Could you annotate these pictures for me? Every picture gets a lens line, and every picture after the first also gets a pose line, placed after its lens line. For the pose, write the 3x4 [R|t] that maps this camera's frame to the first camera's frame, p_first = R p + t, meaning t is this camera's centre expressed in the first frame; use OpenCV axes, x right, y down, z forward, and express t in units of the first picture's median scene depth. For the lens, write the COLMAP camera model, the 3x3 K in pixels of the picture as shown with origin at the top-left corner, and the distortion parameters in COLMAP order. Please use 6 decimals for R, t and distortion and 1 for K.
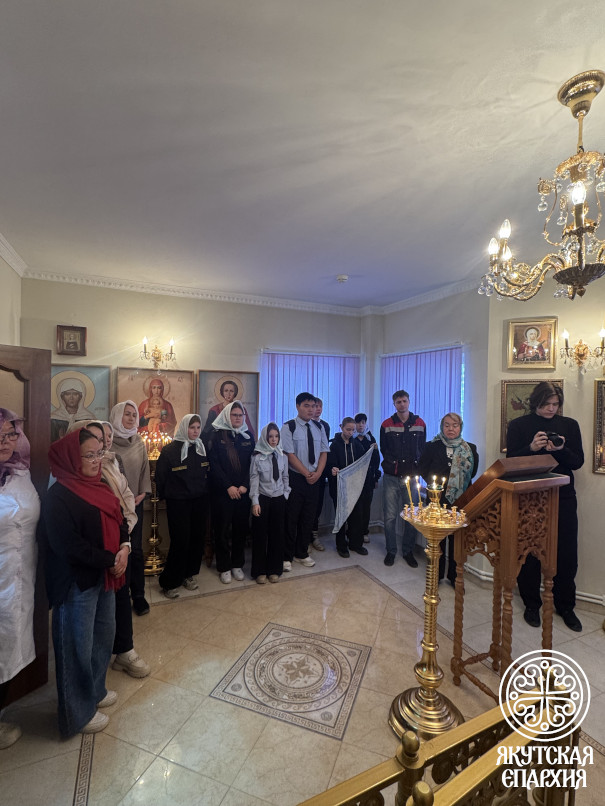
lens RADIAL K [[390.2, 0, 302.5], [0, 390.2, 403.0], [0, 0, 1]] dist [-0.002898, 0.000321]
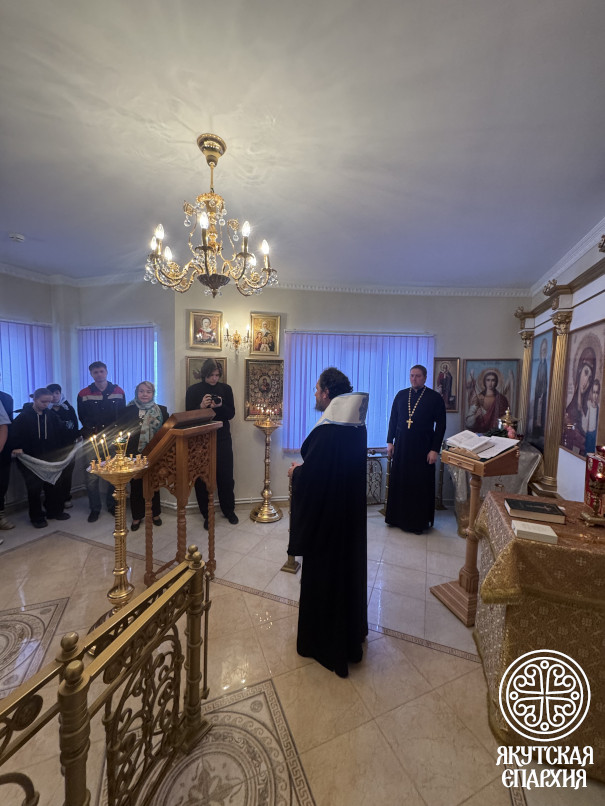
lens RADIAL K [[322.2, 0, 304.8], [0, 322.2, 403.5], [0, 0, 1]] dist [-0.000801, -0.000278]
pose [[0.713512, -0.053784, 0.698575, 0.038378], [-0.002481, 0.996849, 0.079282, 0.013925], [-0.700638, -0.058302, 0.711131, -0.052459]]
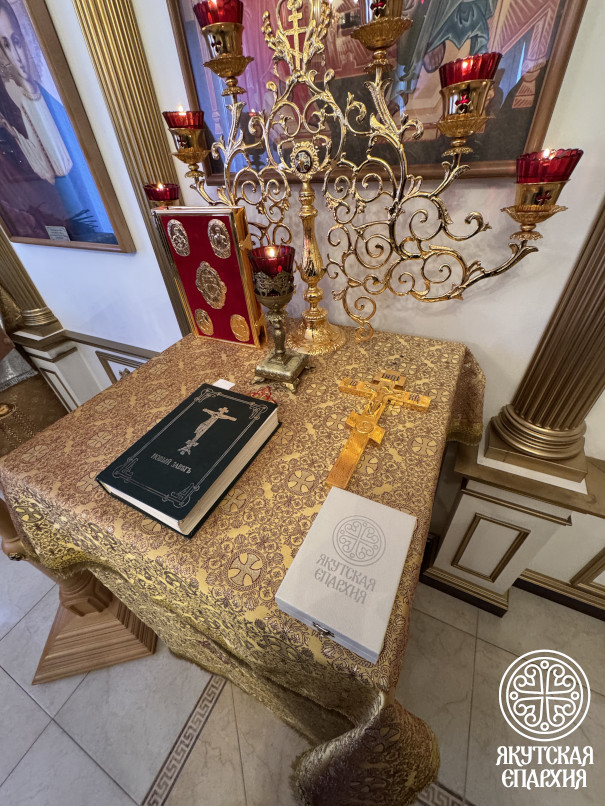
lens RADIAL K [[322.2, 0, 304.8], [0, 322.2, 403.5], [0, 0, 1]] dist [-0.000801, -0.000278]
pose [[-0.639042, -0.468235, 0.610230, 0.528460], [0.063847, 0.758331, 0.648735, 0.109162], [-0.766517, 0.453530, -0.454710, 0.069992]]
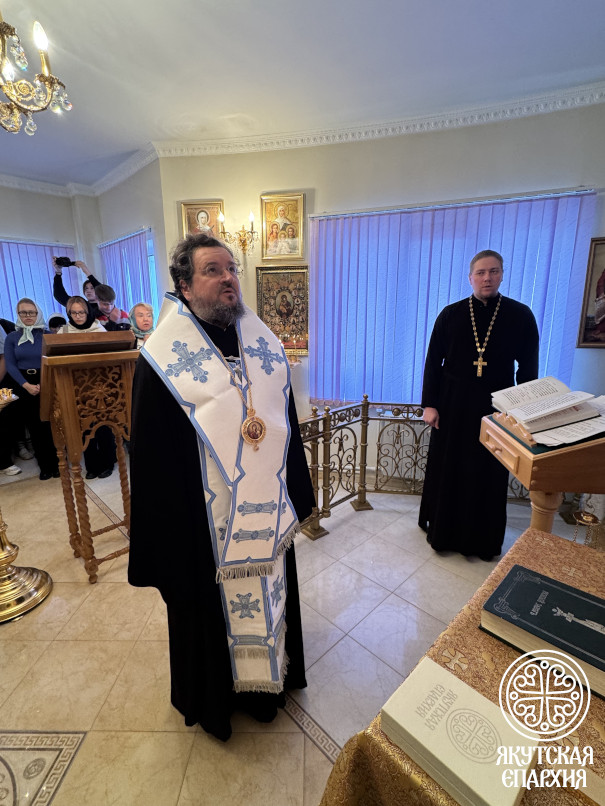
lens RADIAL K [[379.8, 0, 302.5], [0, 379.8, 403.0], [0, 0, 1]] dist [-0.003455, -0.000716]
pose [[0.936300, -0.098557, 0.337088, 0.472274], [0.022822, 0.974862, 0.221637, 0.072416], [-0.350458, -0.199826, 0.915013, -0.050245]]
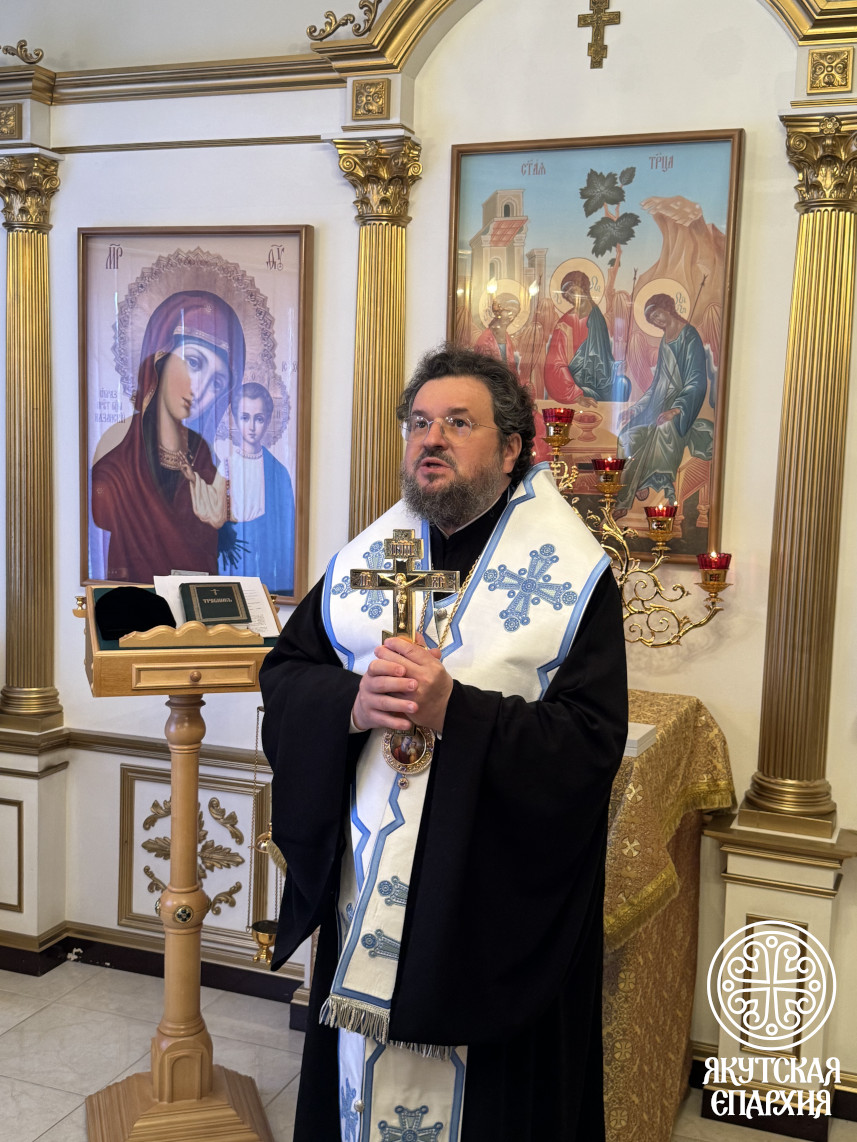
lens RADIAL K [[1369.2, 0, 428.5], [0, 1369.2, 571.0], [0, 0, 1]] dist [0.269699, -0.832867]
pose [[-0.704435, -0.116184, 0.700195, 0.056131], [-0.032257, 0.990733, 0.131940, 0.013657], [-0.709035, 0.070357, -0.701654, 0.702373]]
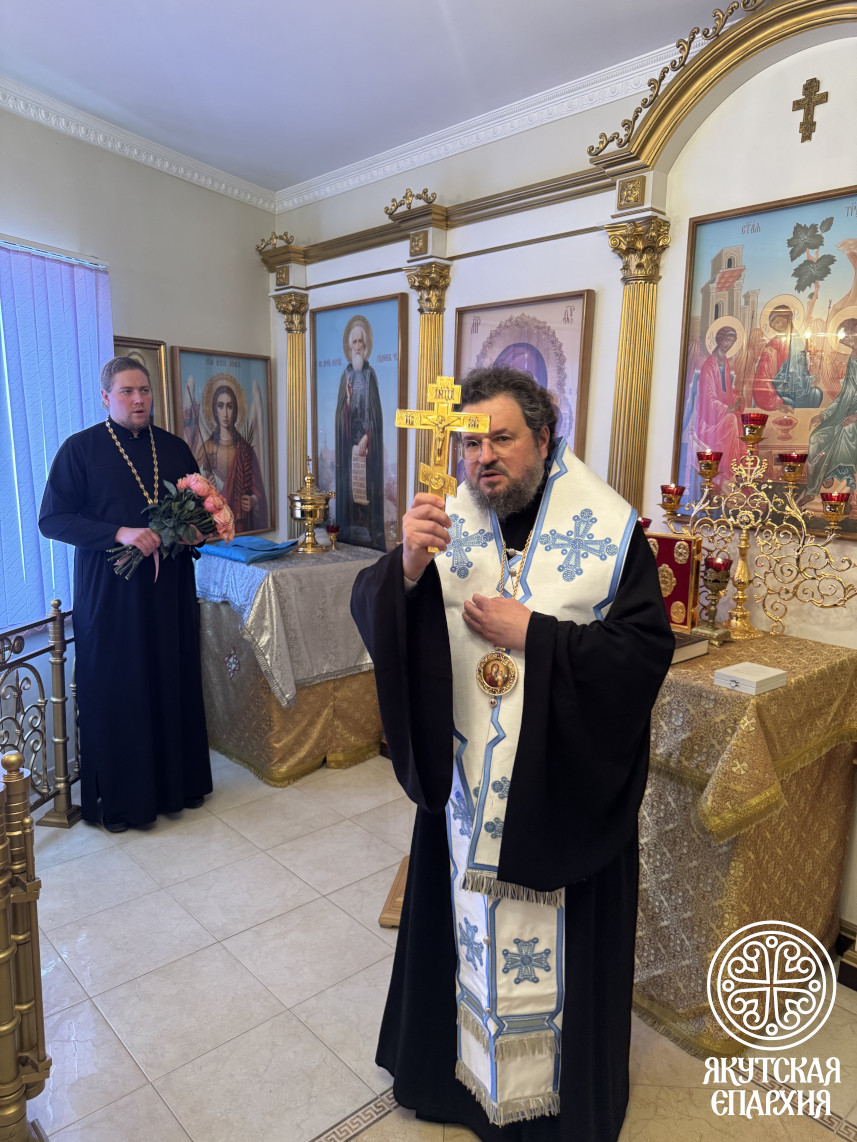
lens RADIAL K [[819.1, 0, 424.7], [0, 819.1, 567.5], [0, 0, 1]] dist [0.064988, -0.110856]
pose [[-0.307877, -0.177751, 0.934674, 0.061025], [-0.016192, 0.983230, 0.181652, 0.031553], [-0.951288, 0.040792, -0.305592, 0.453063]]
